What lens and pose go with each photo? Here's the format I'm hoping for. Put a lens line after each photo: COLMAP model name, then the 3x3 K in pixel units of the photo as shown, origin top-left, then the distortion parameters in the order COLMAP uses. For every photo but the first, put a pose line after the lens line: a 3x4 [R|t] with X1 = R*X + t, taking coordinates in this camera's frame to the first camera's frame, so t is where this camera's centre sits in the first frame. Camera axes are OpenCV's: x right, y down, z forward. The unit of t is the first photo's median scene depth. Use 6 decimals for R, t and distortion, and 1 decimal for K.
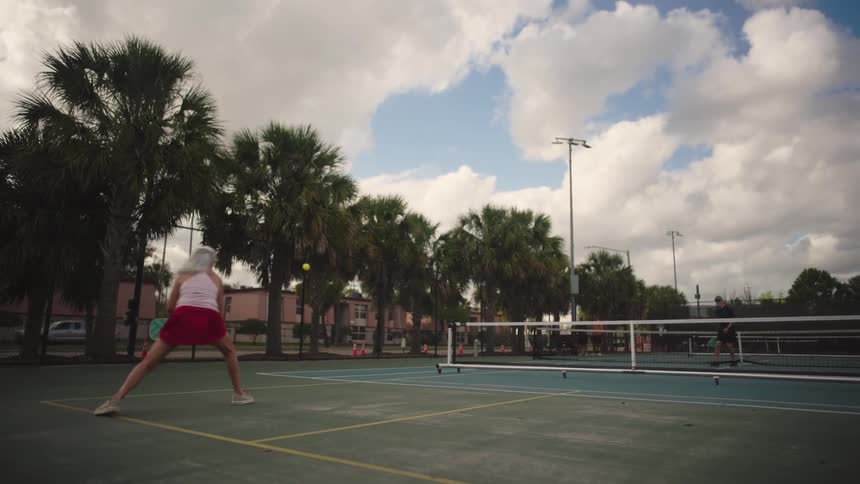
lens RADIAL K [[606.5, 0, 430.0], [0, 606.5, 242.0], [0, 0, 1]] dist [-0.003212, 0.001603]
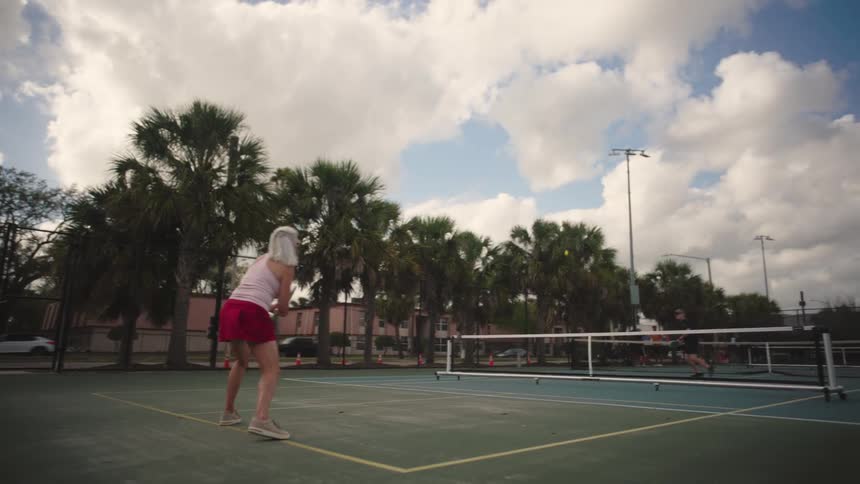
lens RADIAL K [[623.7, 0, 430.0], [0, 623.7, 242.0], [0, 0, 1]] dist [-0.032020, 0.009711]
pose [[0.983488, -0.031798, -0.178155, 0.118405], [0.029221, 0.999427, -0.017076, -0.012583], [0.178596, 0.011588, 0.983854, -0.084225]]
